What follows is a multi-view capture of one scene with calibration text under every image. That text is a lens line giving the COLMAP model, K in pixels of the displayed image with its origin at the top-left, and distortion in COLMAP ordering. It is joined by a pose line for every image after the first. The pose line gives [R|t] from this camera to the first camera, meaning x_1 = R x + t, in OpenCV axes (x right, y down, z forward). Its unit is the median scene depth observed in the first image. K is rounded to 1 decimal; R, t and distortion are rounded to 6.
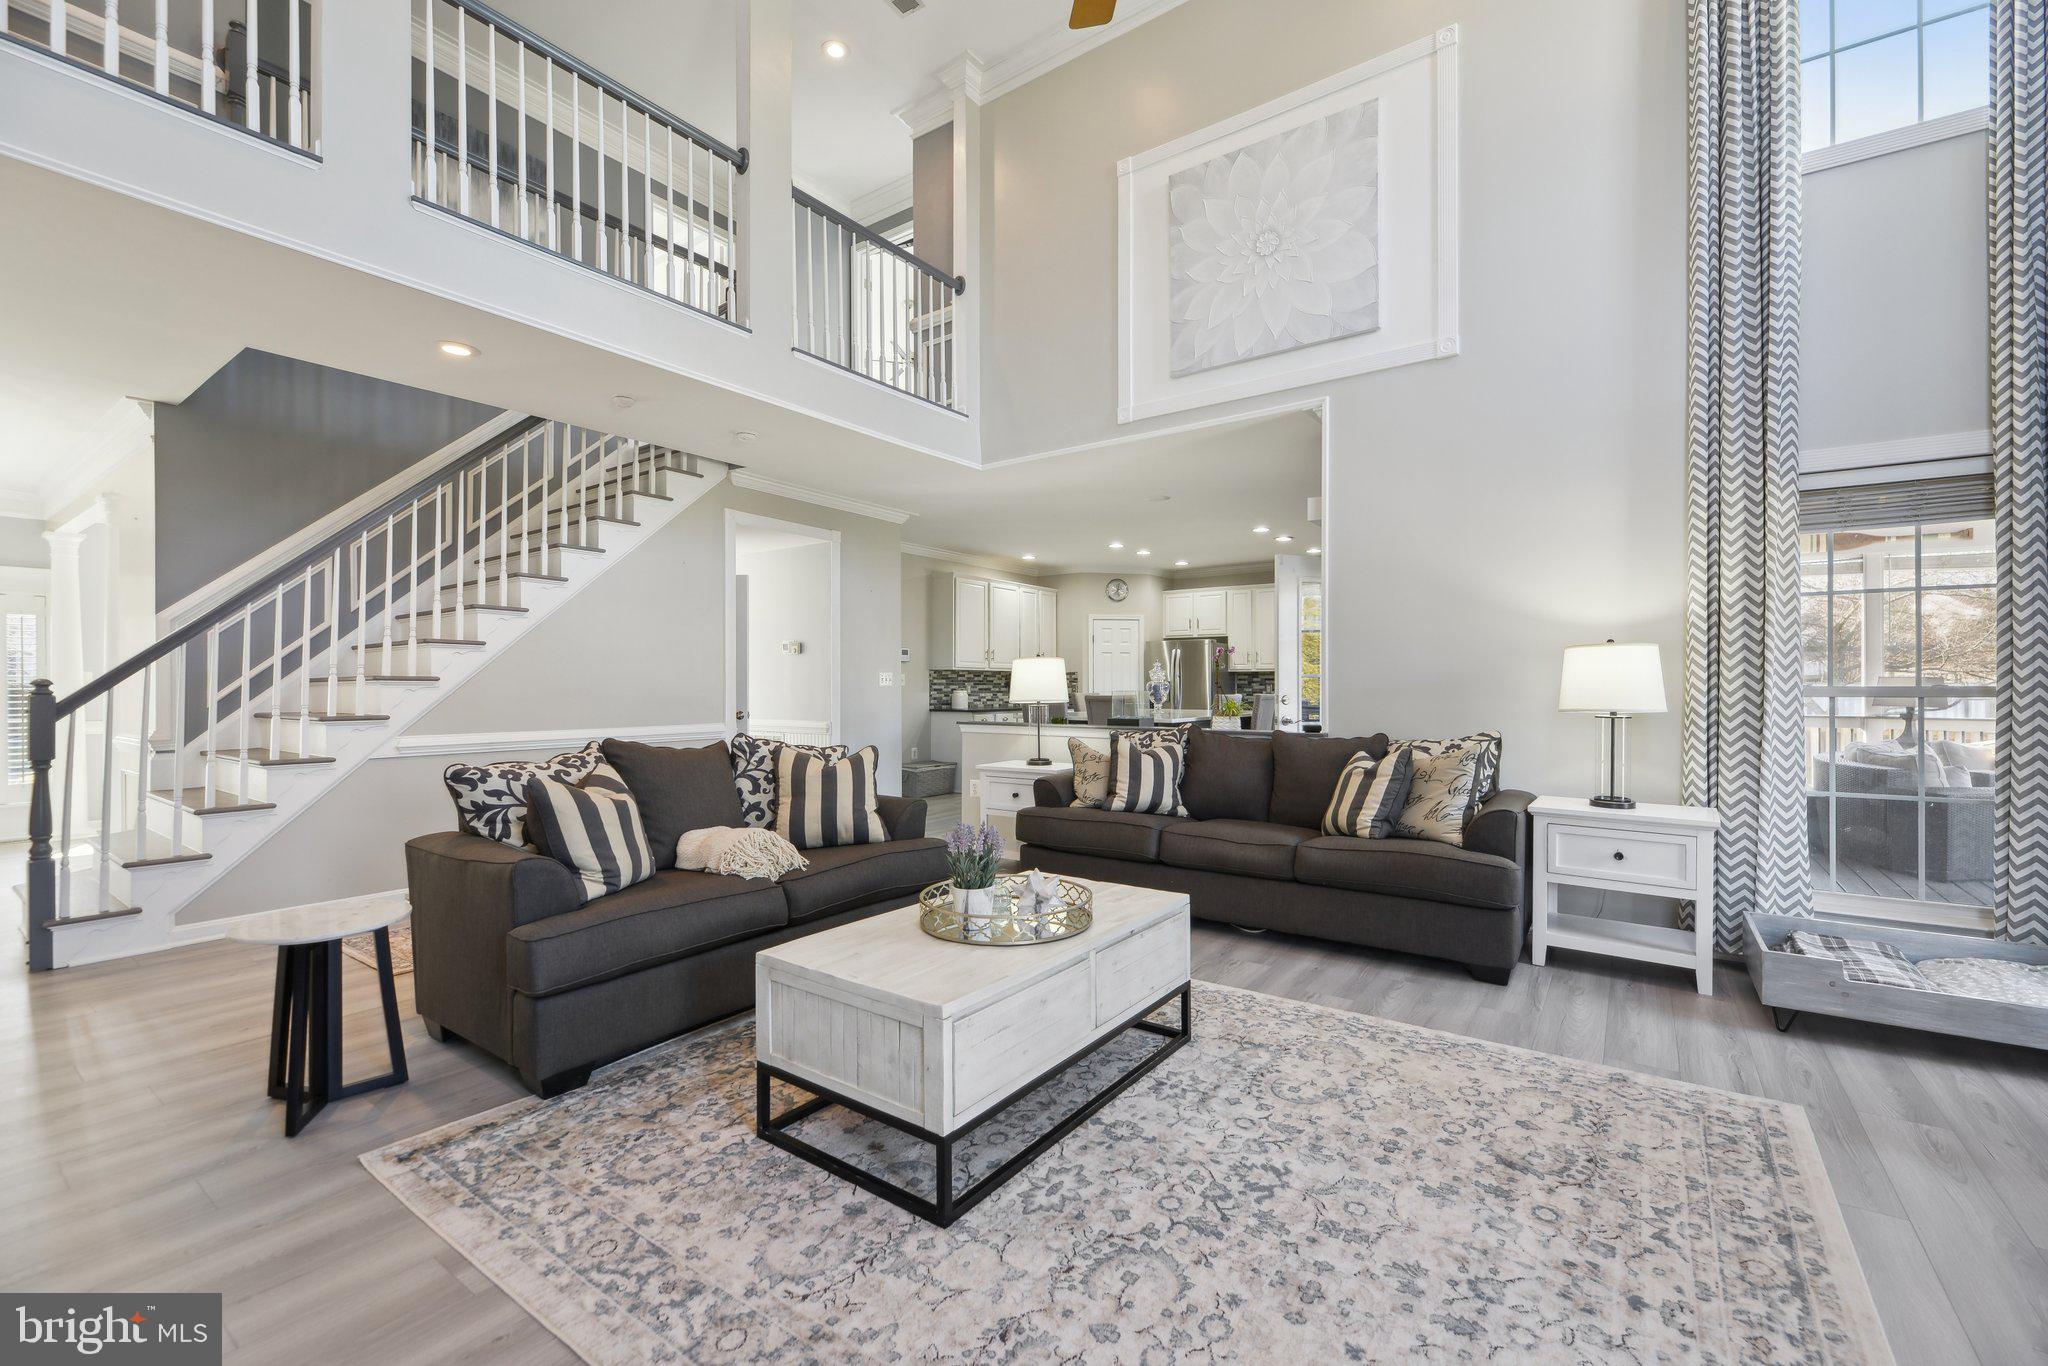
lens RADIAL K [[849.6, 0, 1036.5], [0, 849.6, 681.3], [0, 0, 1]] dist [0.004107, -0.003374]
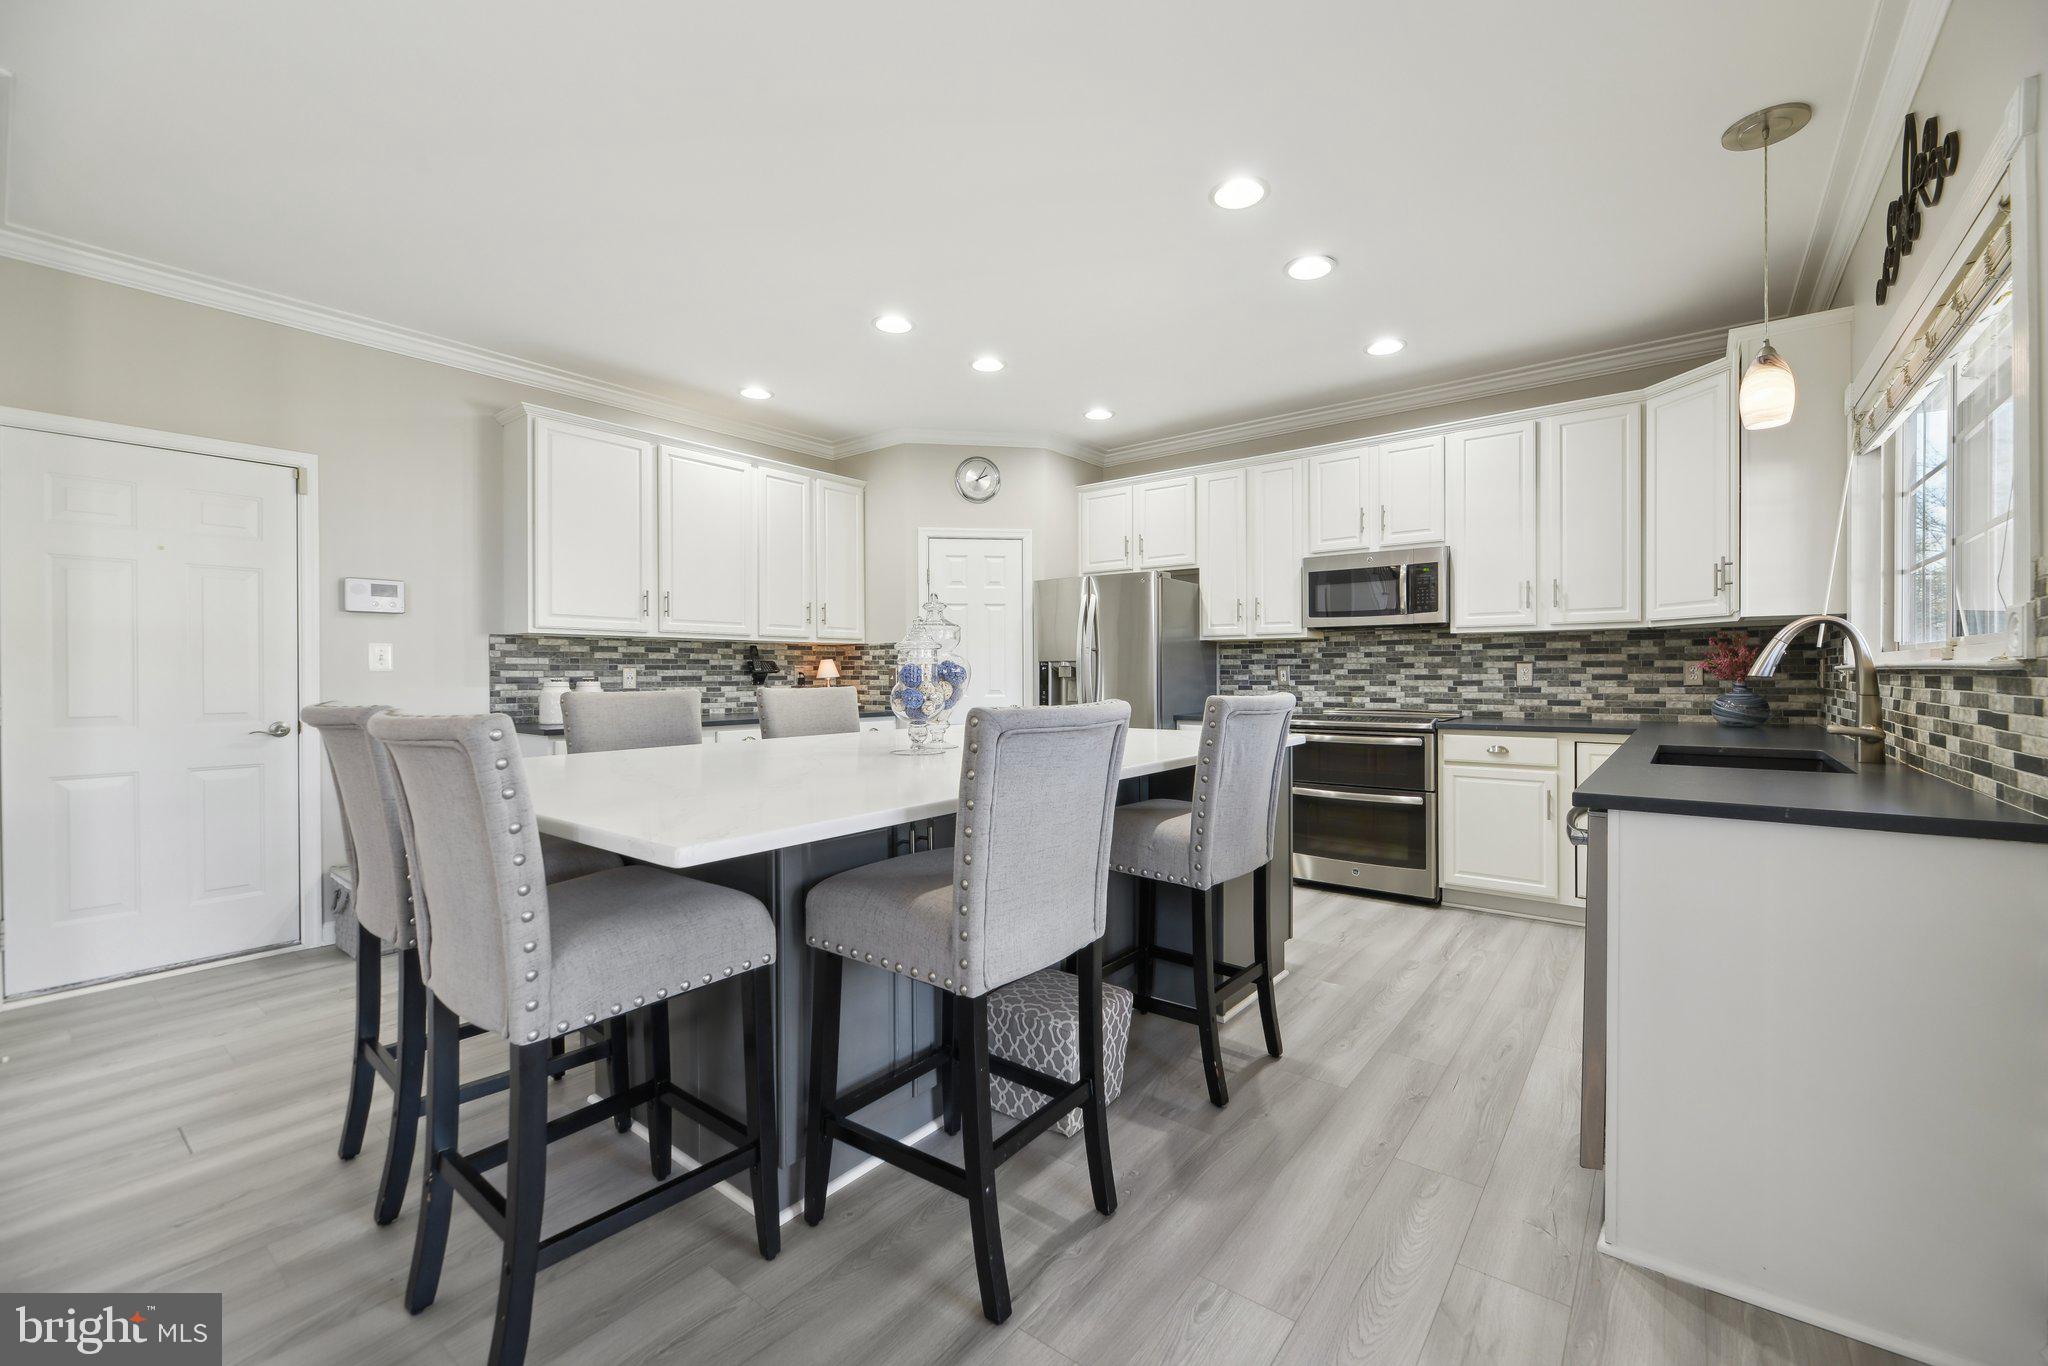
lens RADIAL K [[849.6, 0, 1041.6], [0, 849.6, 683.3], [0, 0, 1]] dist [0.004107, -0.003374]
pose [[0.999301, -0.001630, -0.037350, 0.452817], [0.002413, 0.999778, 0.020928, 0.010033], [0.037307, -0.021004, 0.999083, 1.490697]]
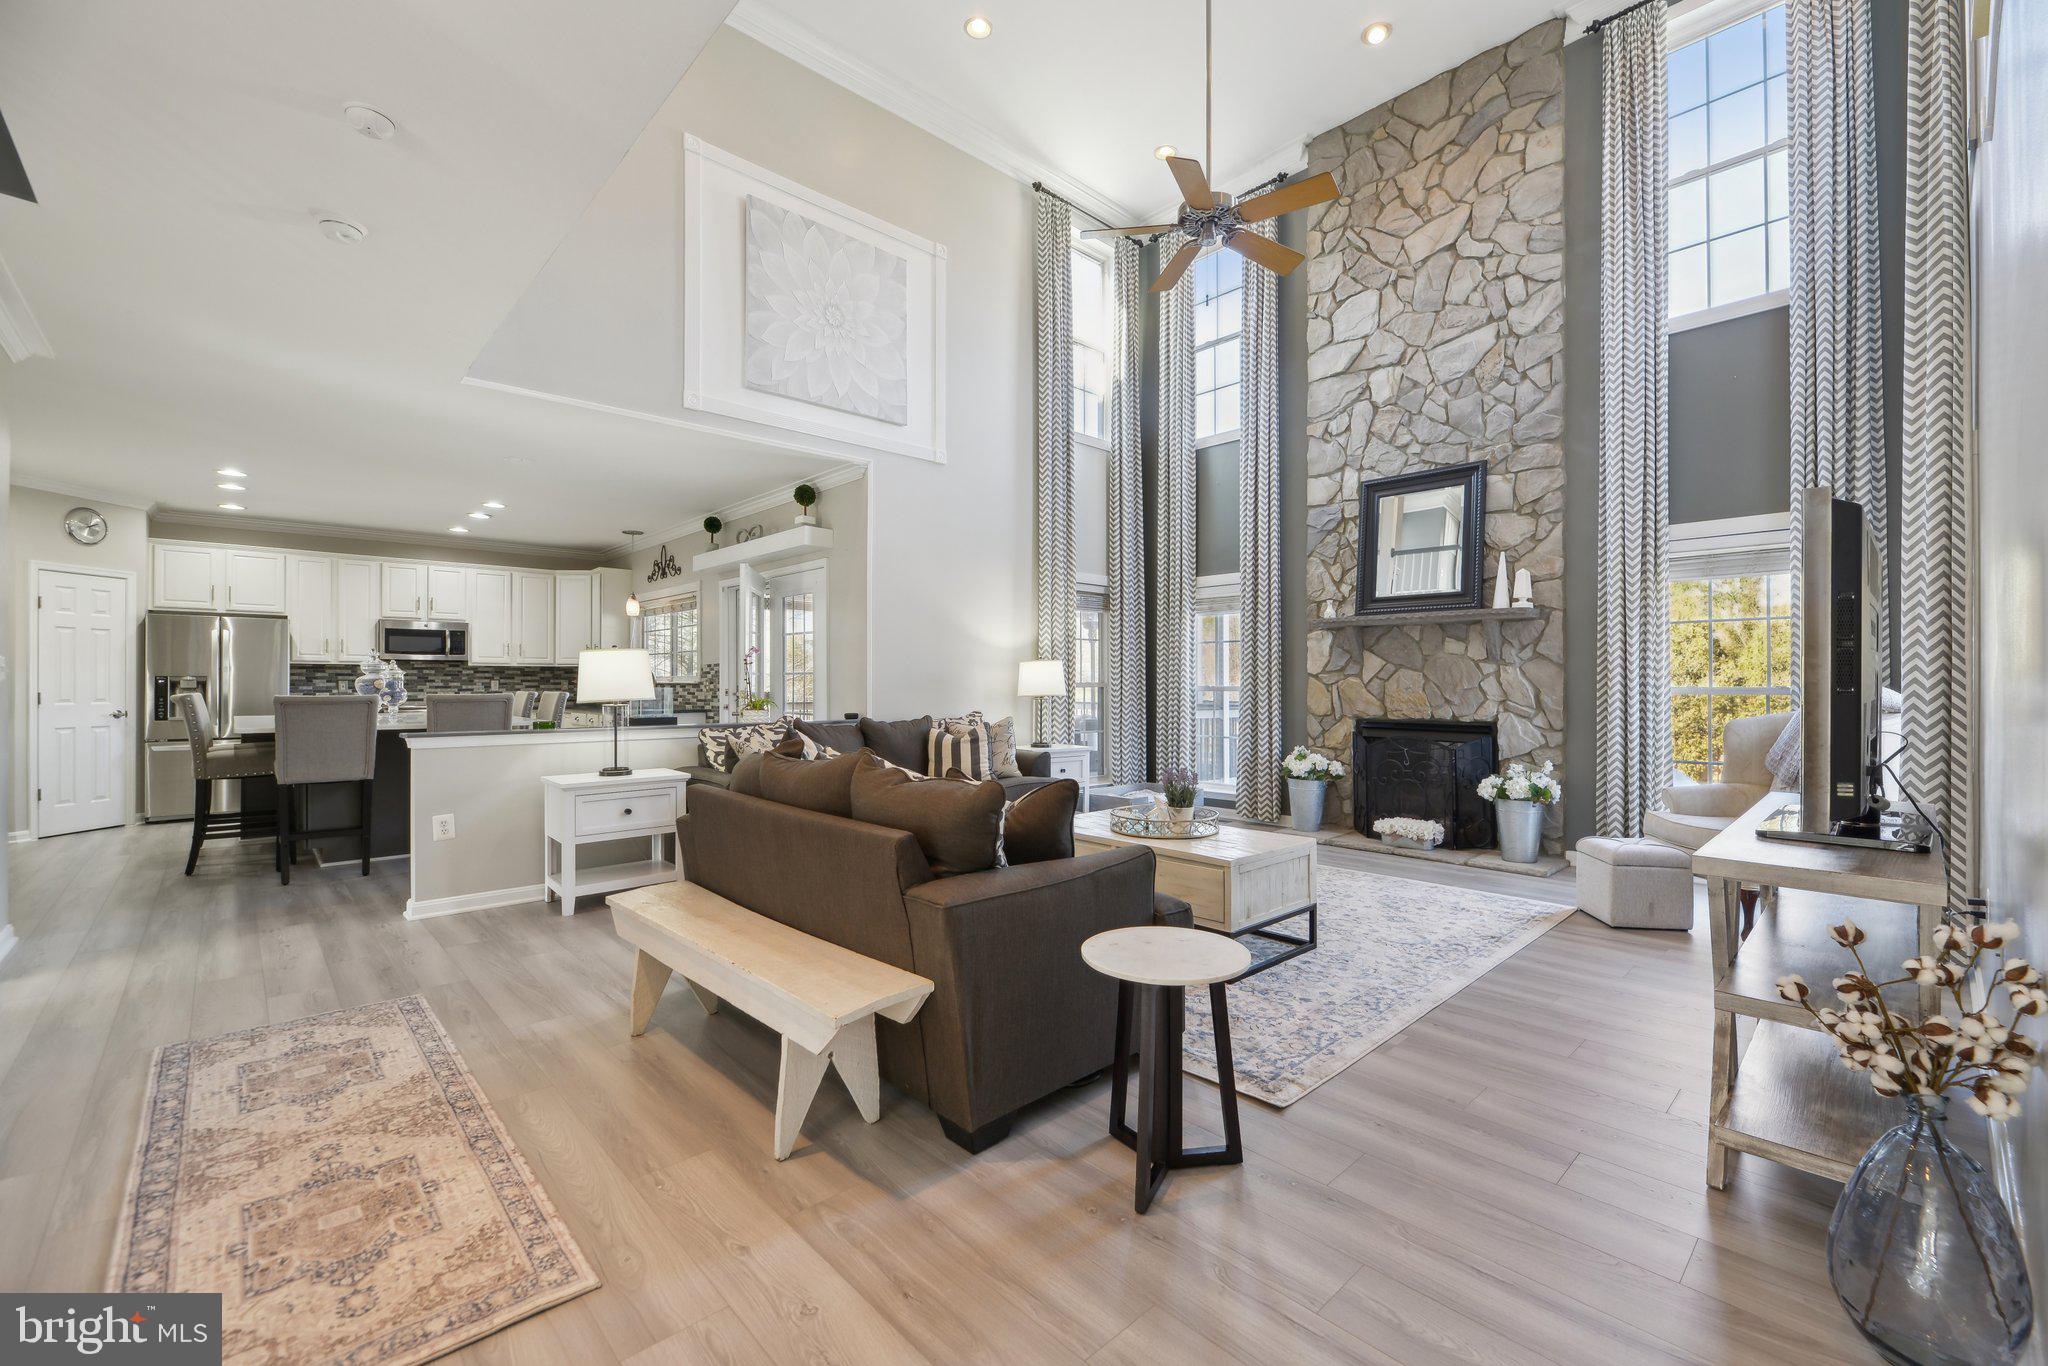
lens RADIAL K [[849.6, 0, 1040.8], [0, 849.6, 677.6], [0, 0, 1]] dist [0.004107, -0.003374]
pose [[0.192688, 0.003977, 0.981252, -1.097611], [-0.005460, 0.999981, -0.002980, 0.000043], [-0.981245, -0.004783, 0.192706, 0.613132]]
